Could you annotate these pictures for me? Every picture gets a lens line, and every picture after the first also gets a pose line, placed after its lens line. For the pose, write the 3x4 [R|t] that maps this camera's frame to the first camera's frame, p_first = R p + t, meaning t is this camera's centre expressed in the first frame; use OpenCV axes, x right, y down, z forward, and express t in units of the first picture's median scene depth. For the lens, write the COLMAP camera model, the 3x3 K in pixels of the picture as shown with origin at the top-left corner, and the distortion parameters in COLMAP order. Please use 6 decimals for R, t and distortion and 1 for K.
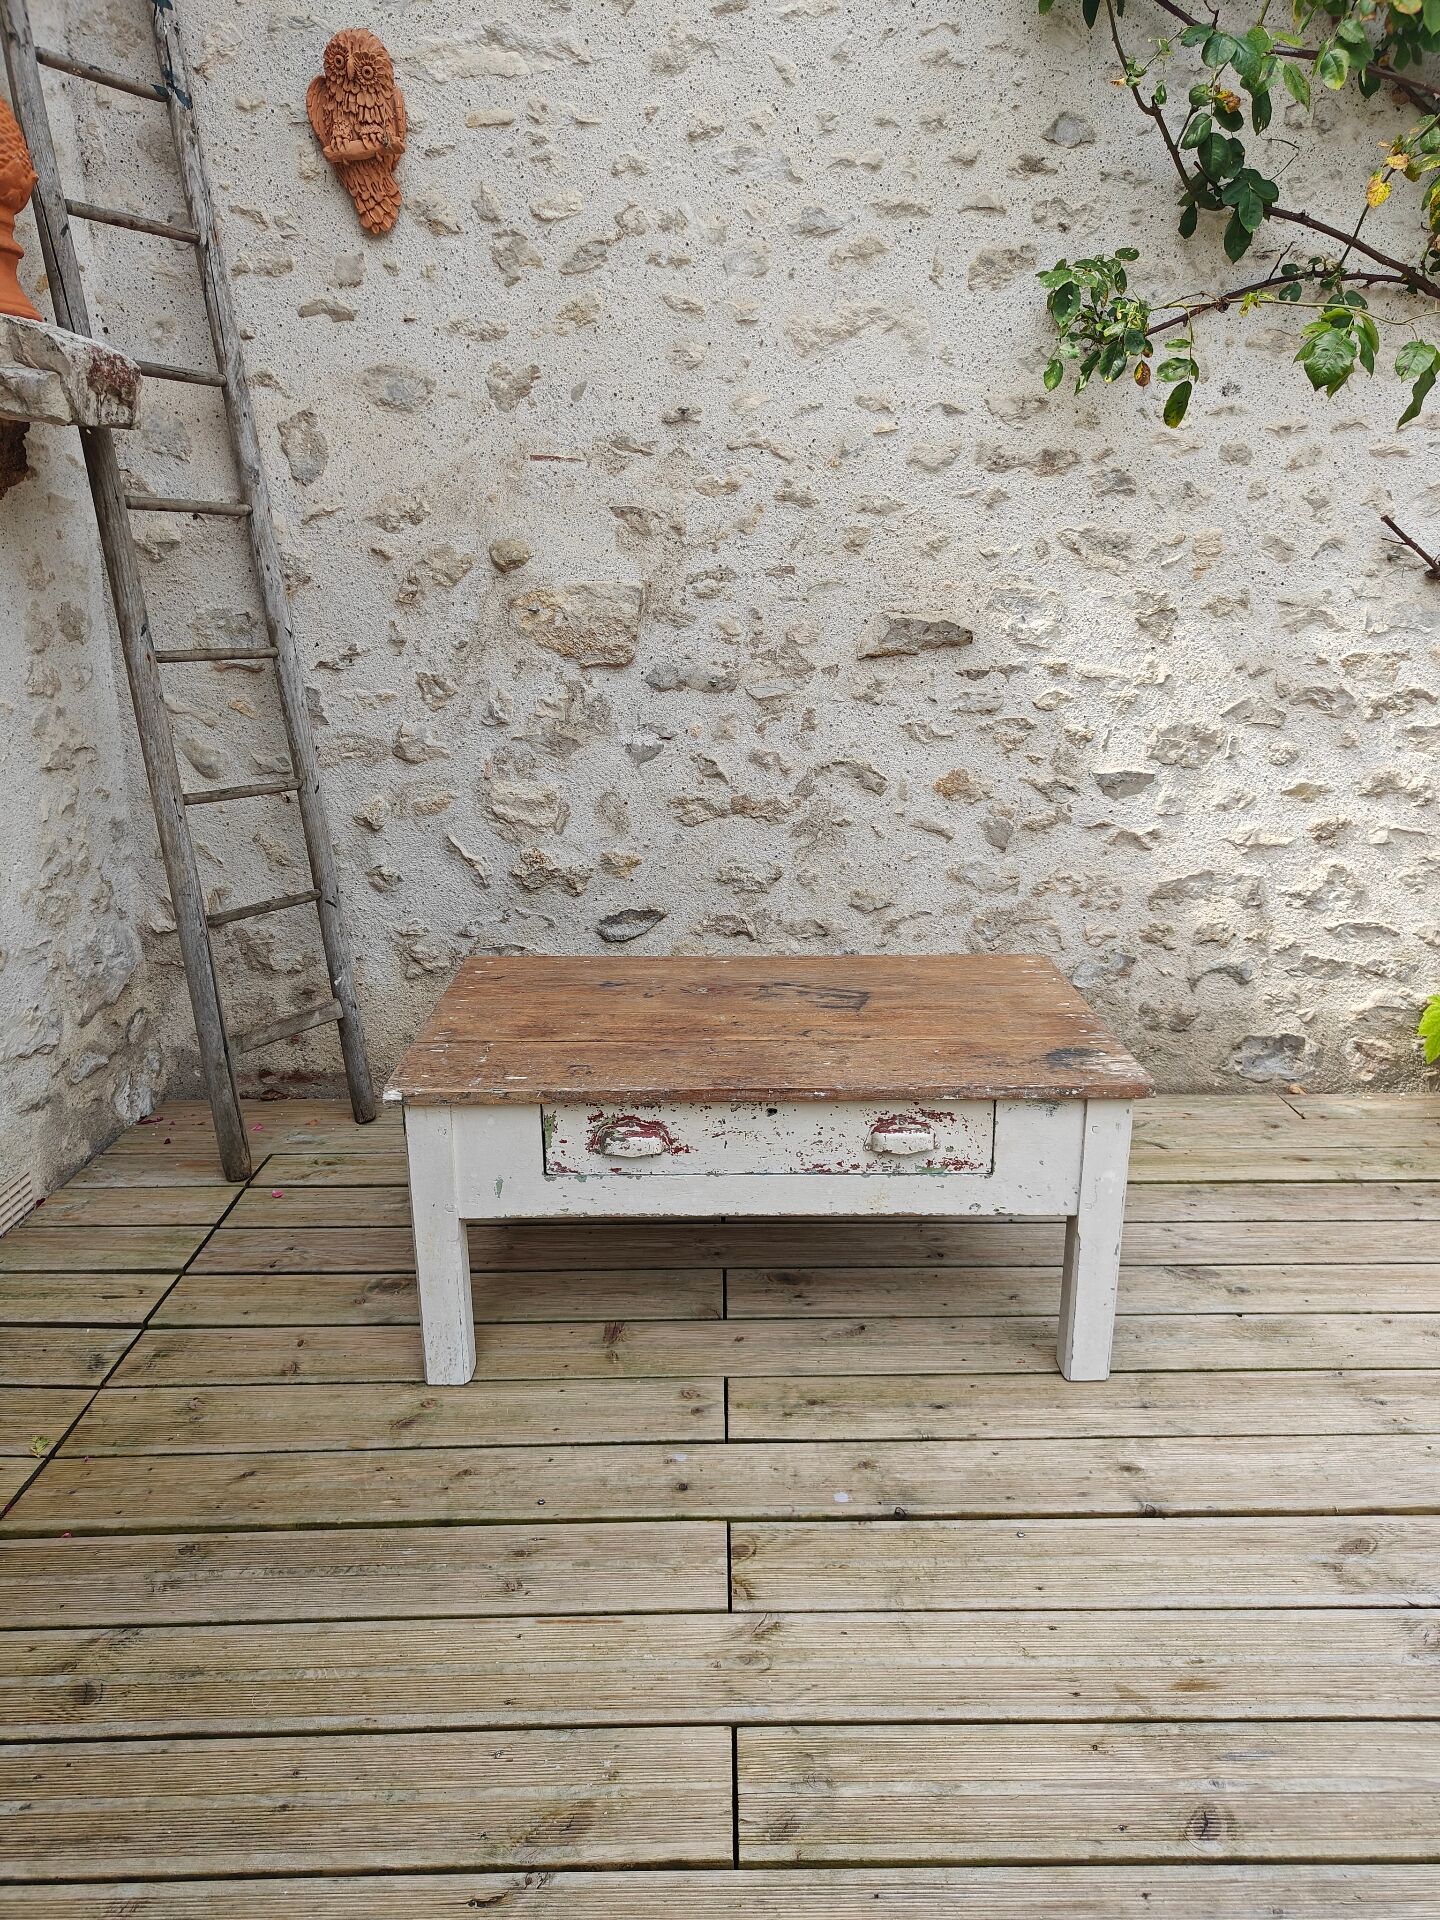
lens RADIAL K [[1338.2, 0, 722.2], [0, 1338.2, 968.4], [0, 0, 1]] dist [0.004816, 0.001338]
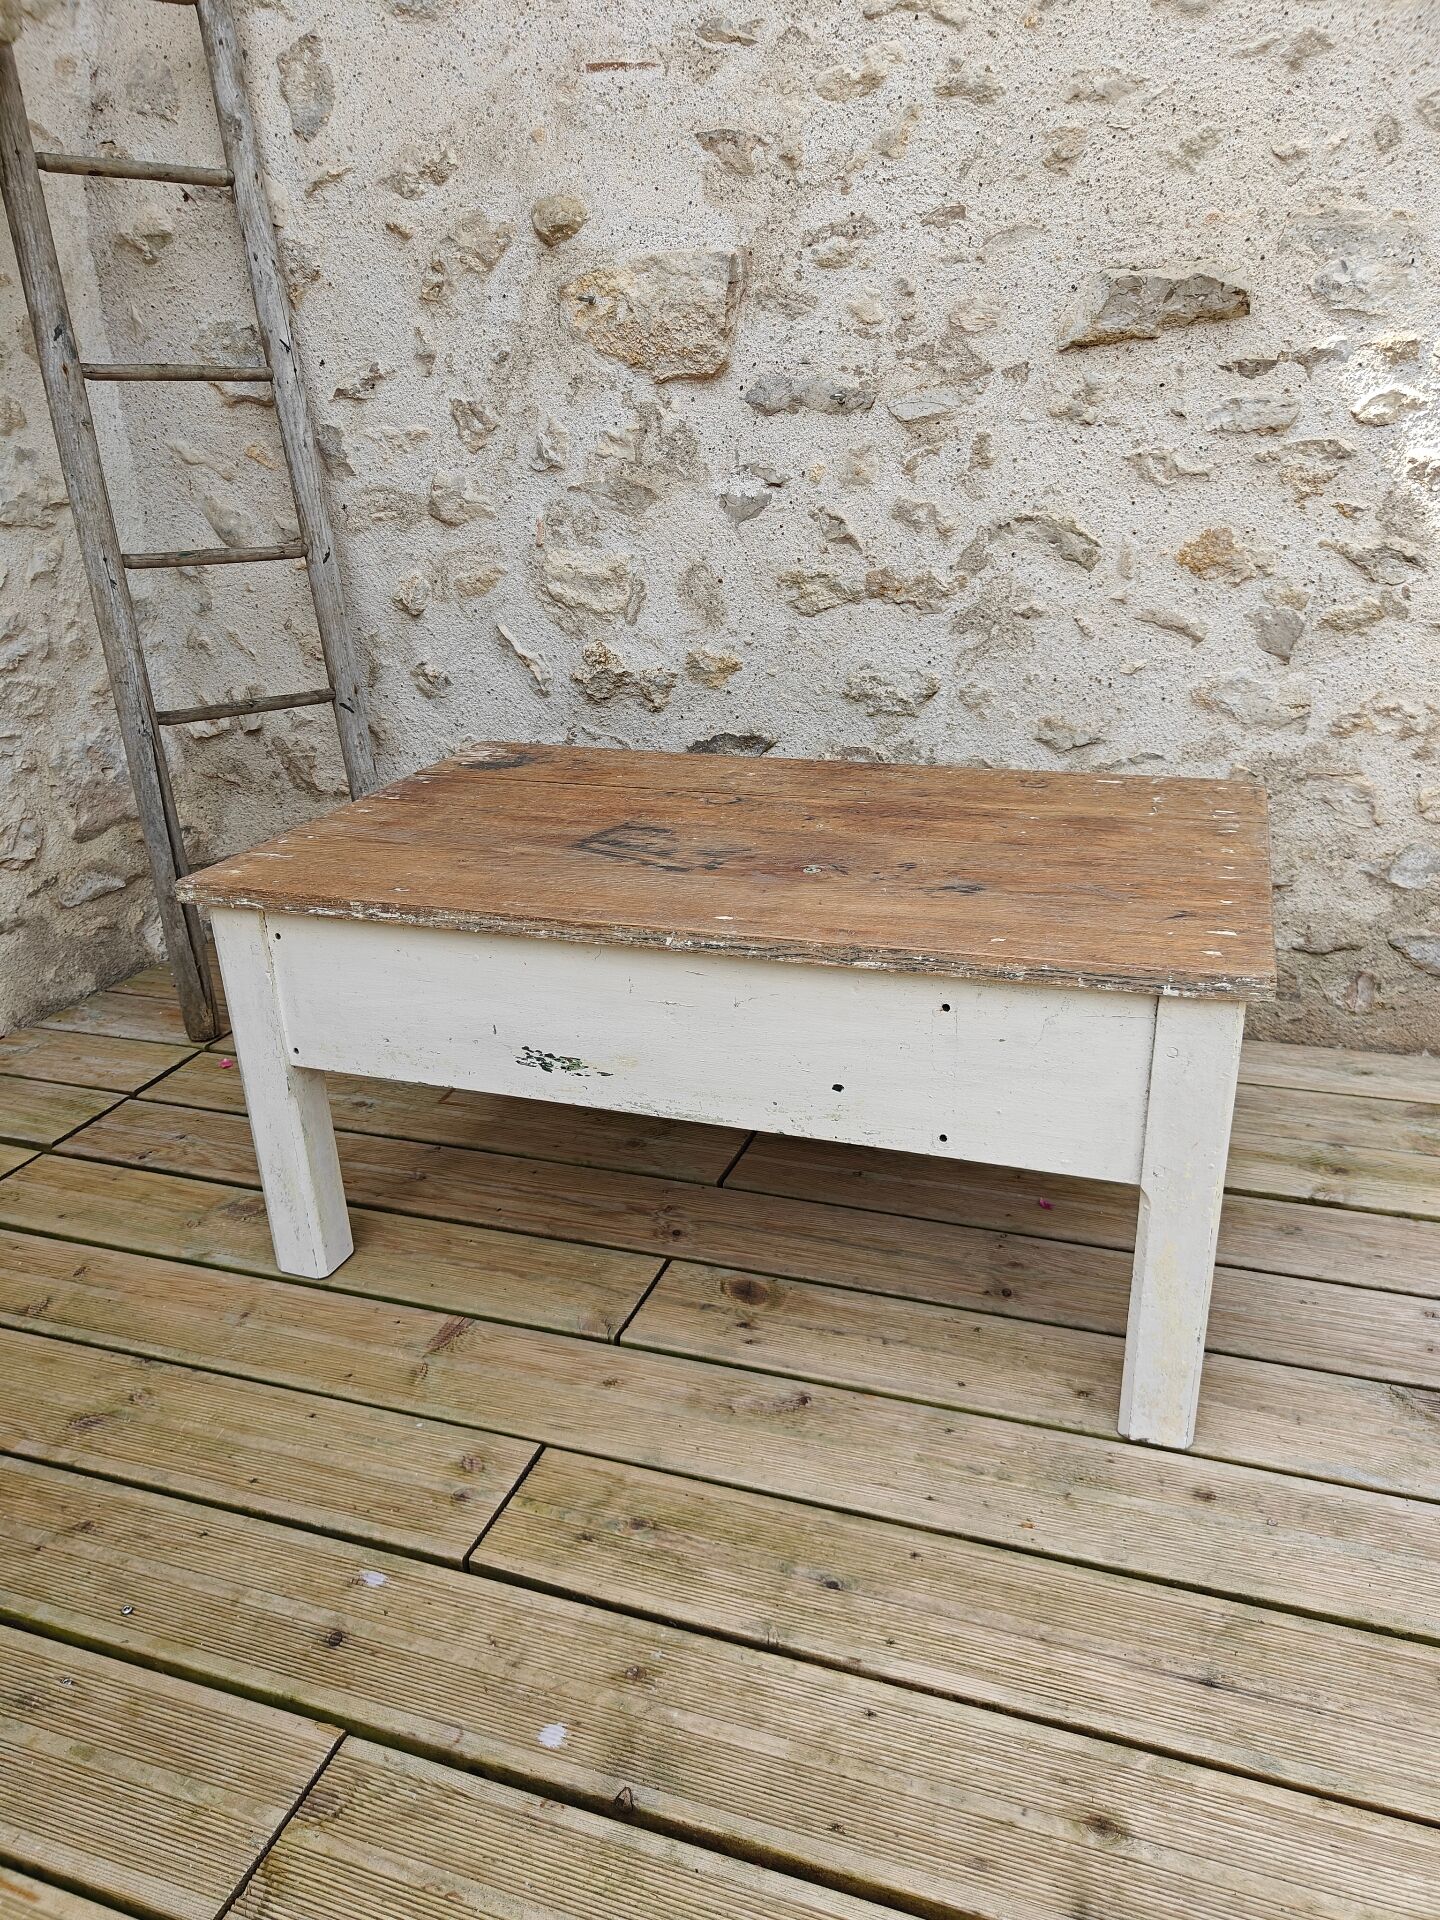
lens RADIAL K [[1344.9, 0, 724.5], [0, 1344.9, 961.7], [0, 0, 1]] dist [0.004721, -0.001324]
pose [[0.939008, 0.095493, -0.330372, 0.198821], [-0.063346, 0.992265, 0.106763, 0.001736], [0.338011, -0.079324, 0.937793, 0.323803]]
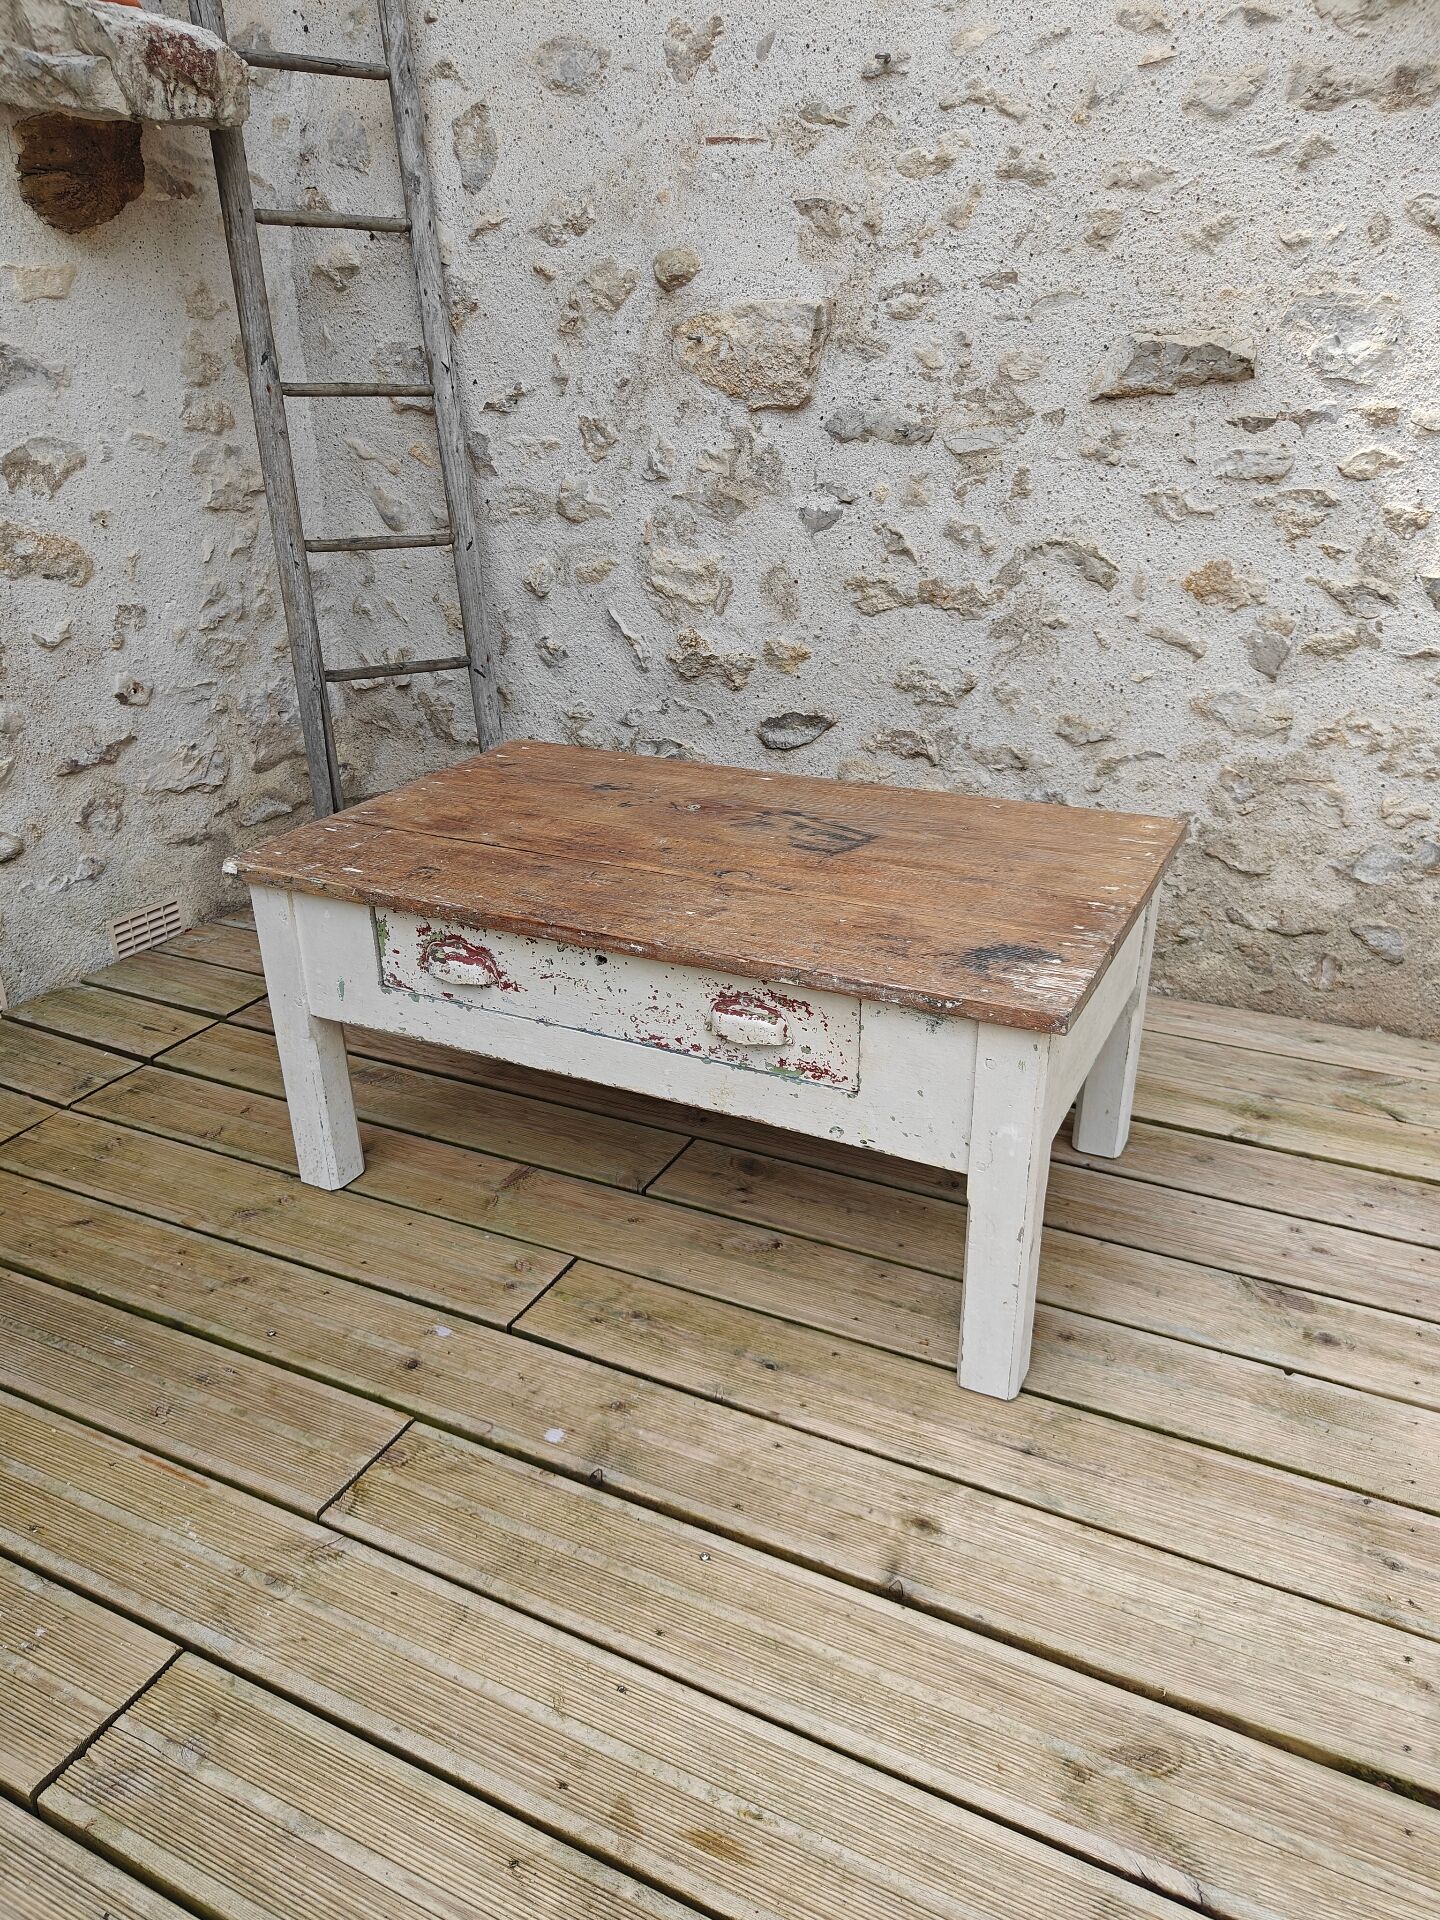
lens RADIAL K [[1343.4, 0, 724.2], [0, 1343.4, 968.9], [0, 0, 1]] dist [0.004310, 0.000522]
pose [[0.892191, 0.176466, -0.415758, 0.296783], [-0.119368, 0.979912, 0.159761, -0.016168], [0.435599, -0.092909, 0.895333, 0.214140]]
